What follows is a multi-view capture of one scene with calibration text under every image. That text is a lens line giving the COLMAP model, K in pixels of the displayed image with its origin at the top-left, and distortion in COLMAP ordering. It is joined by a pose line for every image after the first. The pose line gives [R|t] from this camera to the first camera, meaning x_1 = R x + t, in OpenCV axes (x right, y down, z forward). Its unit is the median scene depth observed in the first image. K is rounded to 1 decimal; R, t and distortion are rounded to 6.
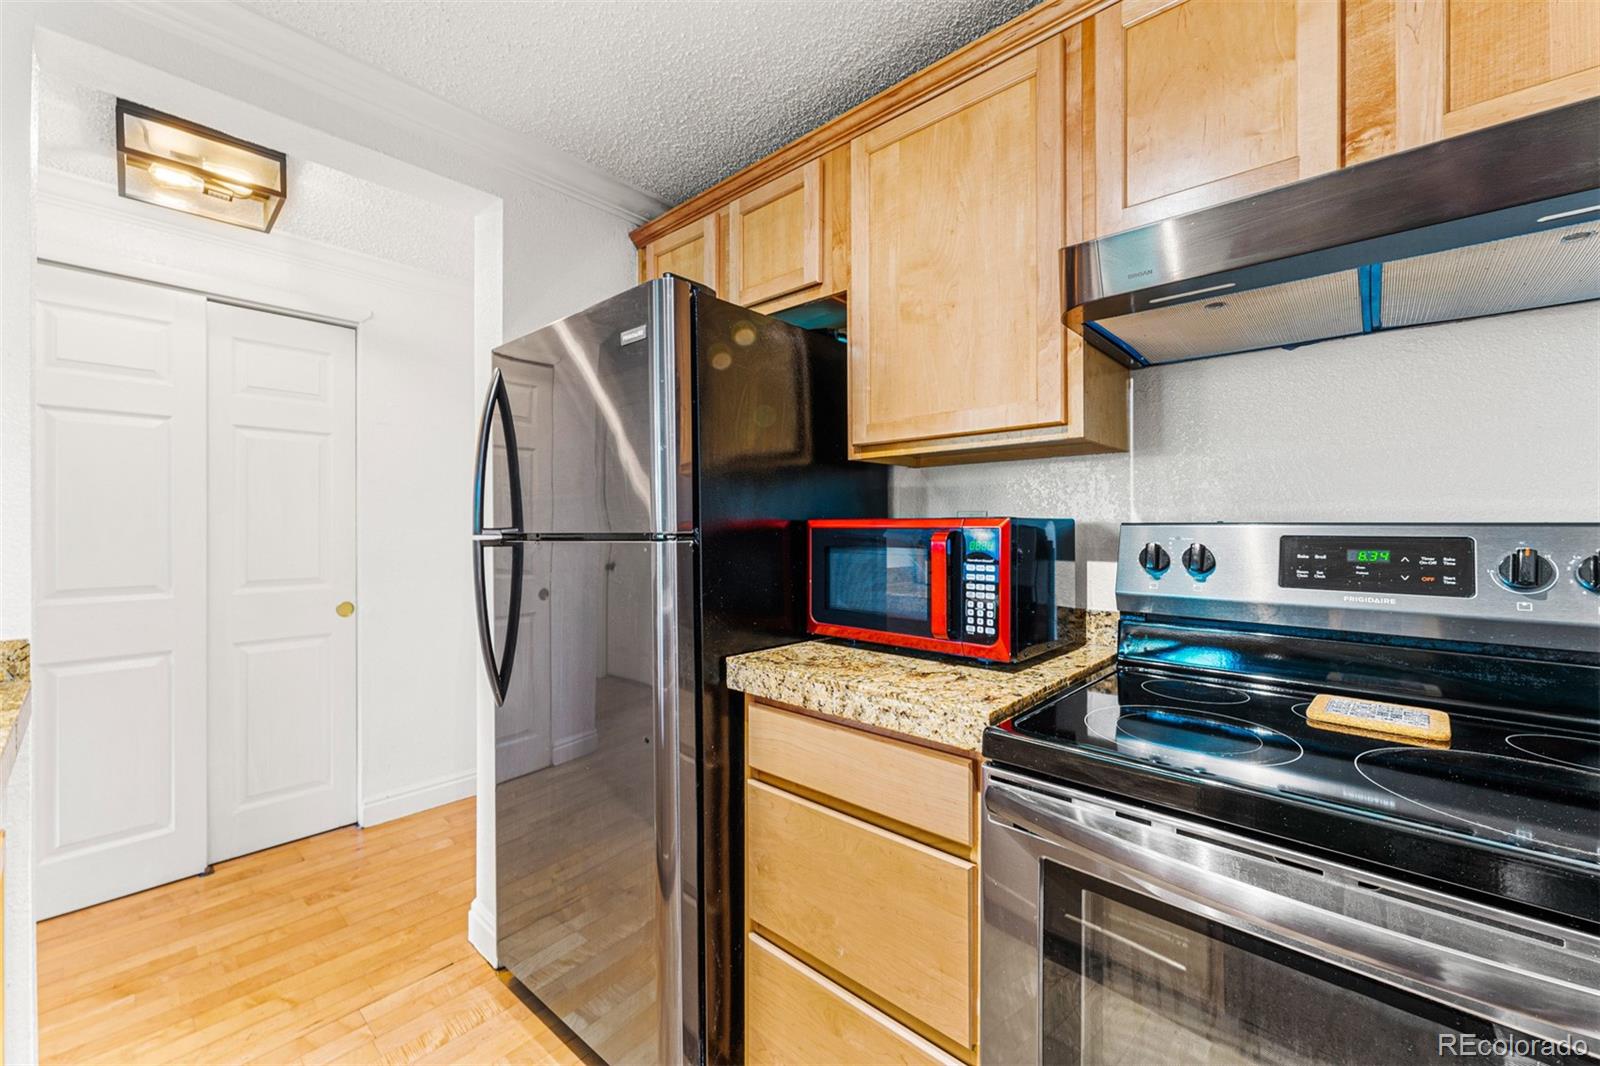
lens RADIAL K [[641.2, 0, 791.7], [0, 641.2, 526.3], [0, 0, 1]] dist [0.000490, -0.000157]
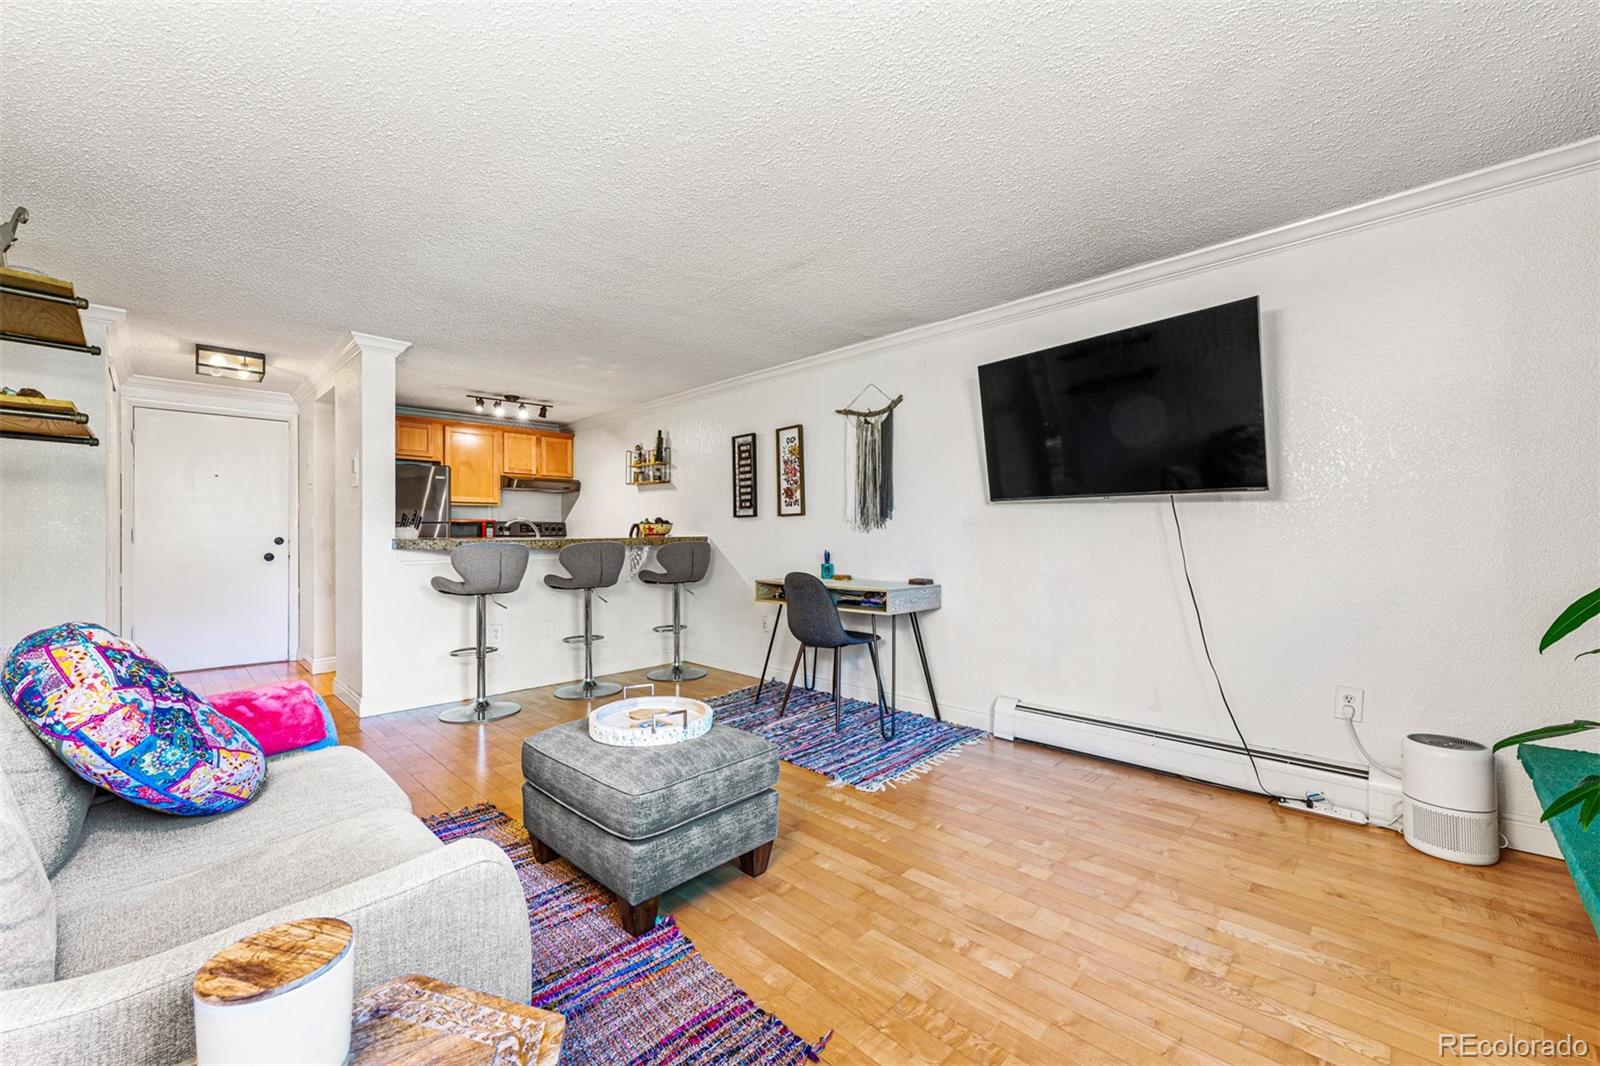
lens RADIAL K [[641.2, 0, 797.4], [0, 641.2, 531.3], [0, 0, 1]] dist [0.000490, -0.000157]
pose [[0.044914, 0.000442, 0.998991, -3.171181], [-0.003868, 0.999992, -0.000269, 0.046653], [-0.998983, -0.003852, 0.044915, -1.160450]]
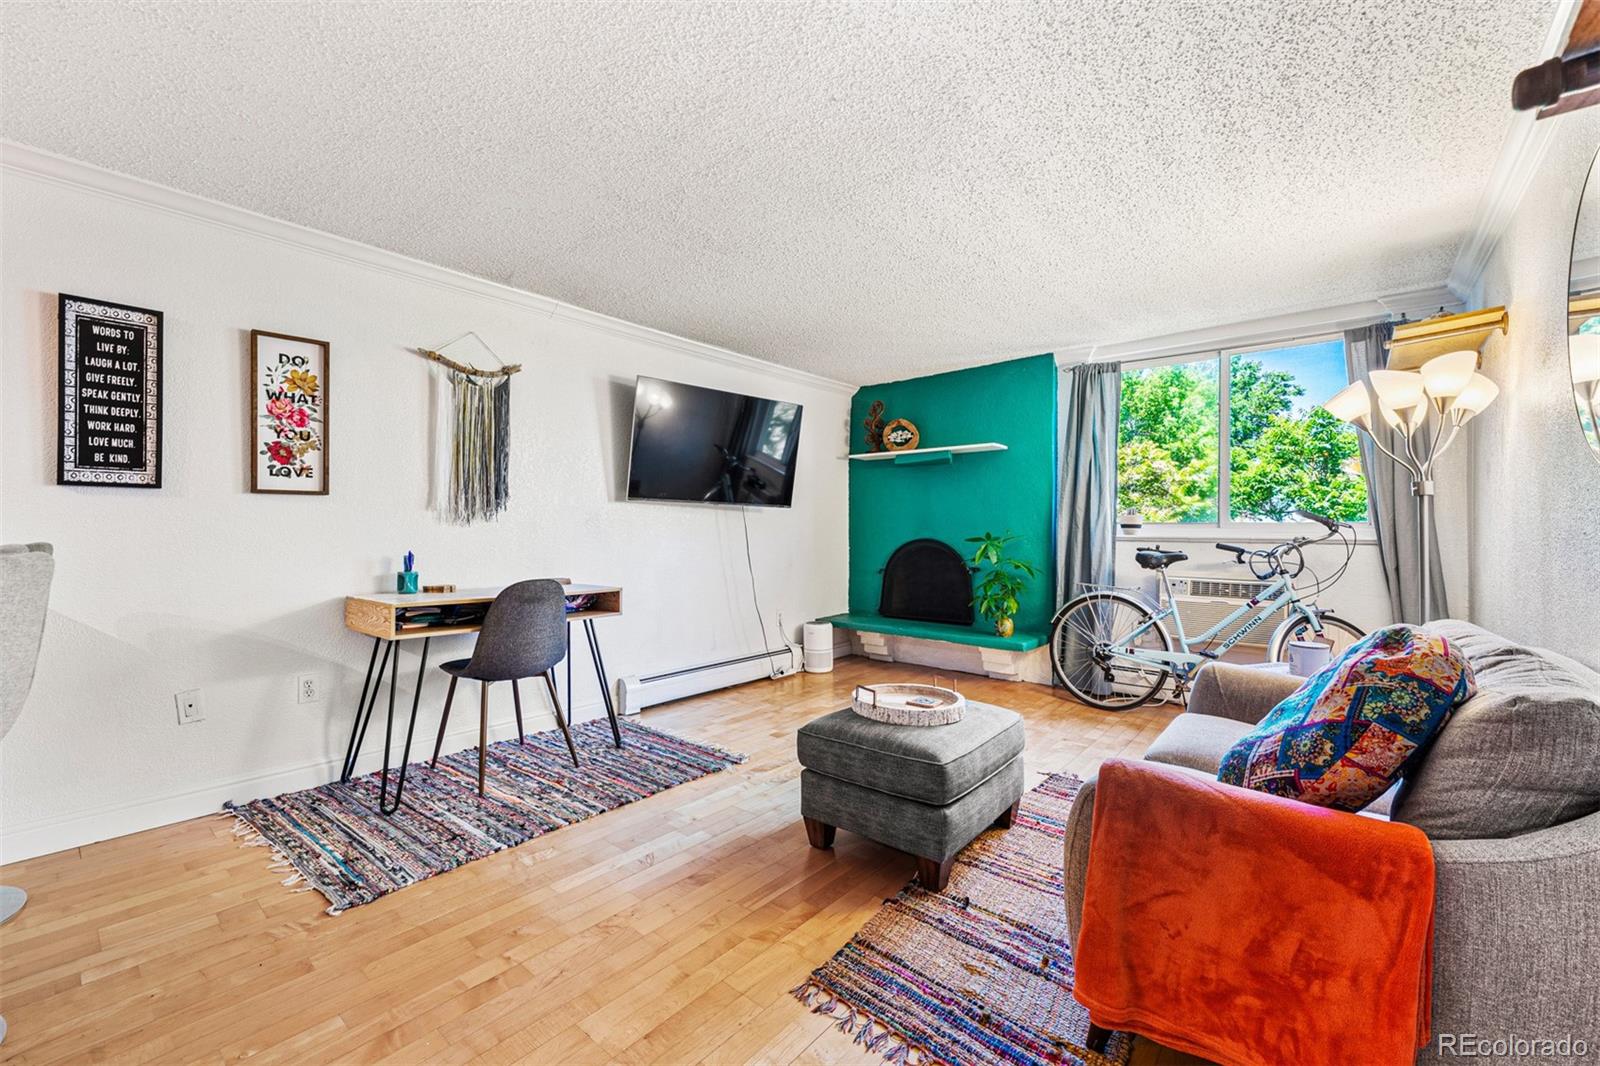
lens RADIAL K [[641.2, 0, 787.4], [0, 641.2, 529.1], [0, 0, 1]] dist [0.000490, -0.000157]
pose [[-0.999789, -0.009768, -0.018094, -1.723759], [-0.009576, 0.999897, -0.010658, 0.068058], [0.018197, -0.010483, -0.999779, 0.431370]]
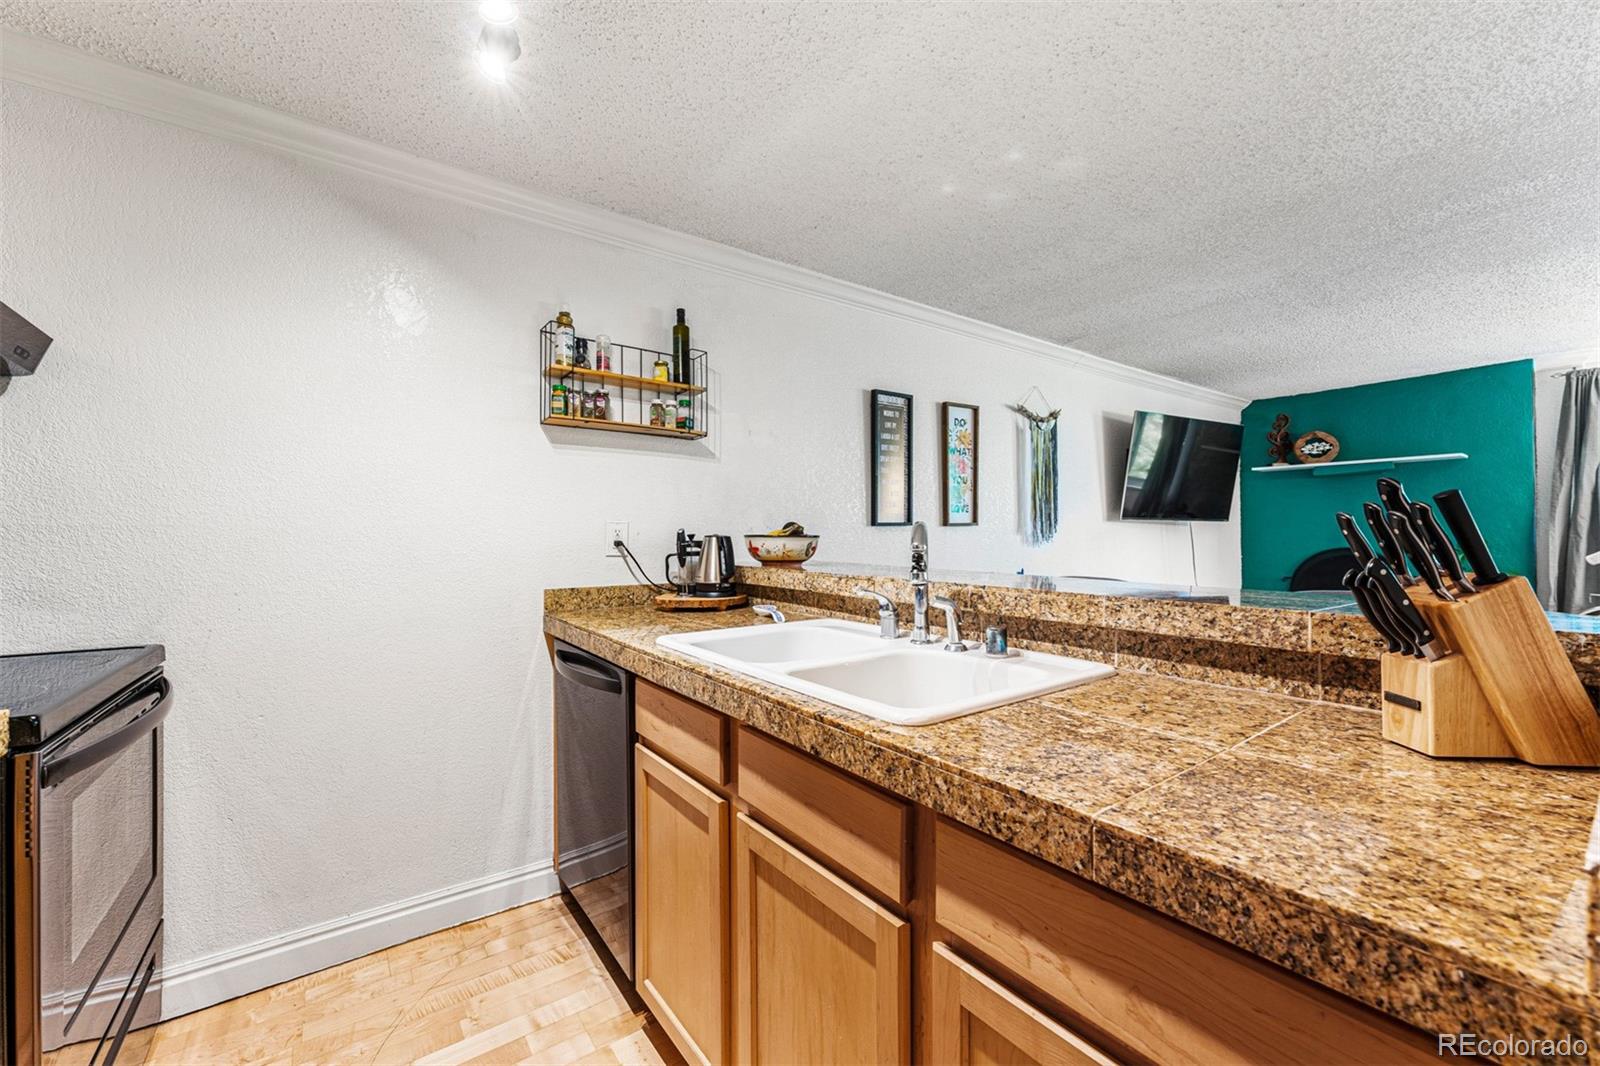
lens RADIAL K [[641.2, 0, 803.3], [0, 641.2, 529.0], [0, 0, 1]] dist [0.000490, -0.000157]
pose [[-0.981692, 0.005017, 0.190409, -0.545382], [0.003043, 0.999939, -0.010657, 0.010490], [-0.190451, -0.009882, -0.981647, 0.874143]]
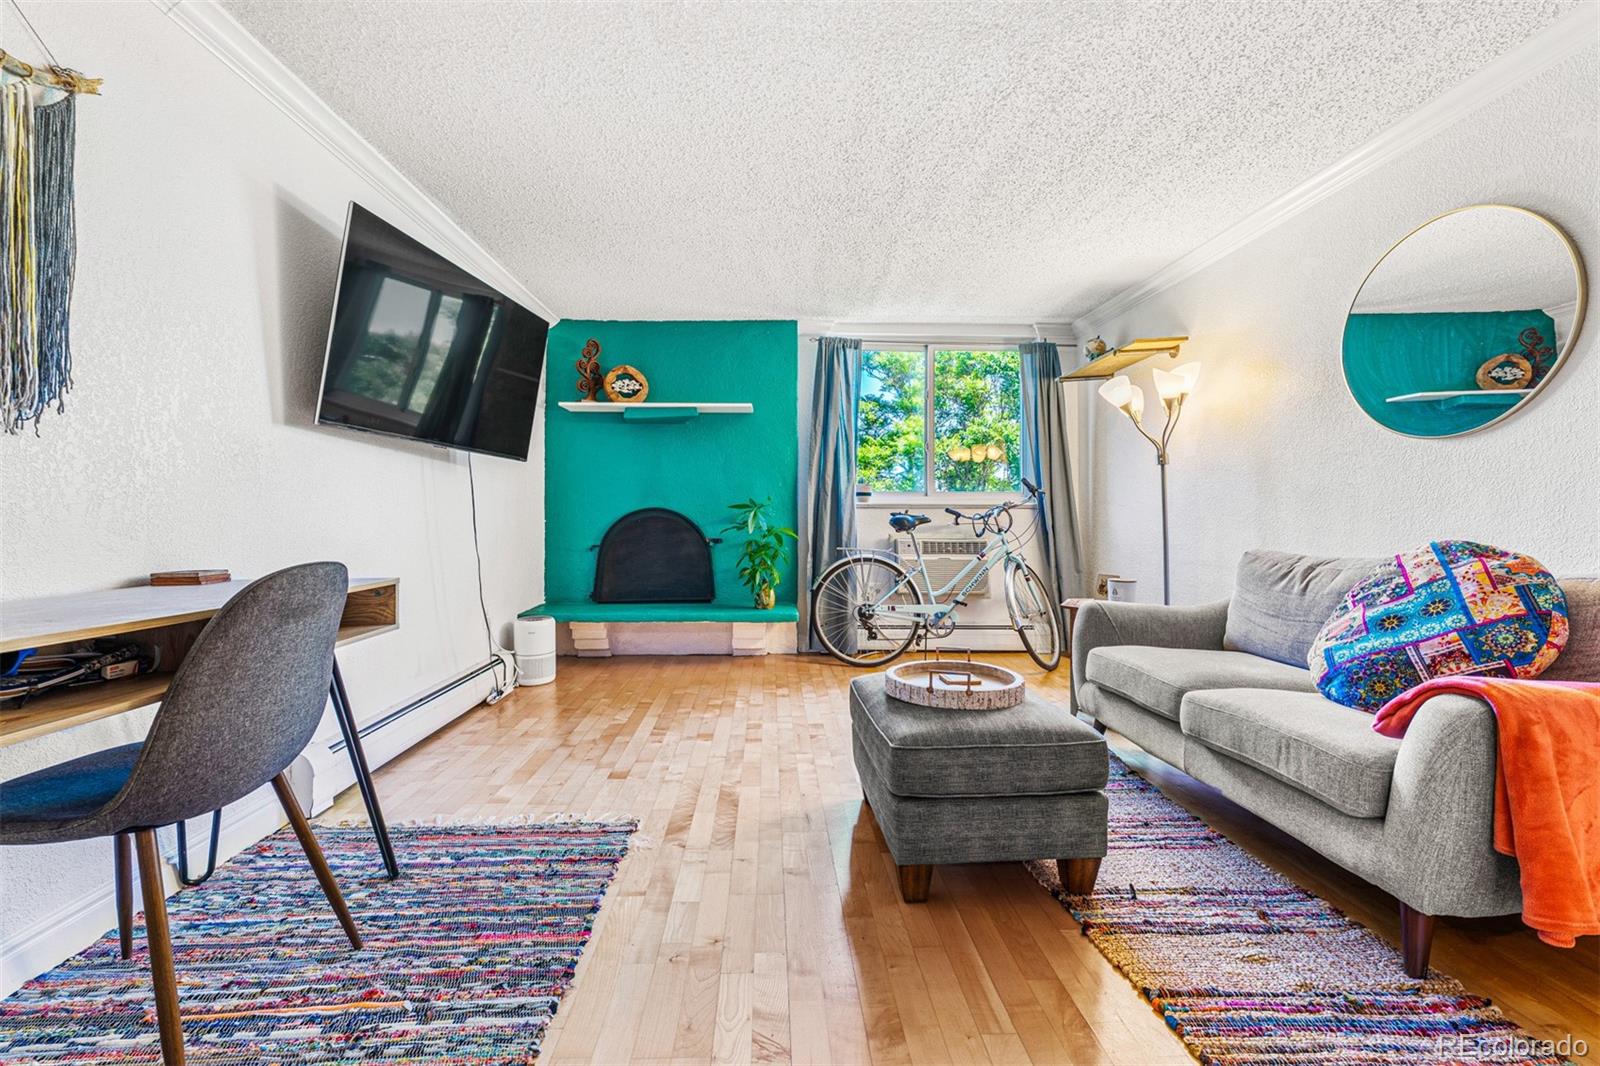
lens RADIAL K [[641.2, 0, 789.0], [0, 641.2, 511.9], [0, 0, 1]] dist [0.000490, -0.000157]
pose [[-0.725778, -0.011632, -0.687831, -1.067634], [0.000757, 0.999843, -0.017708, 0.134318], [0.687928, -0.013373, -0.725655, -0.256746]]
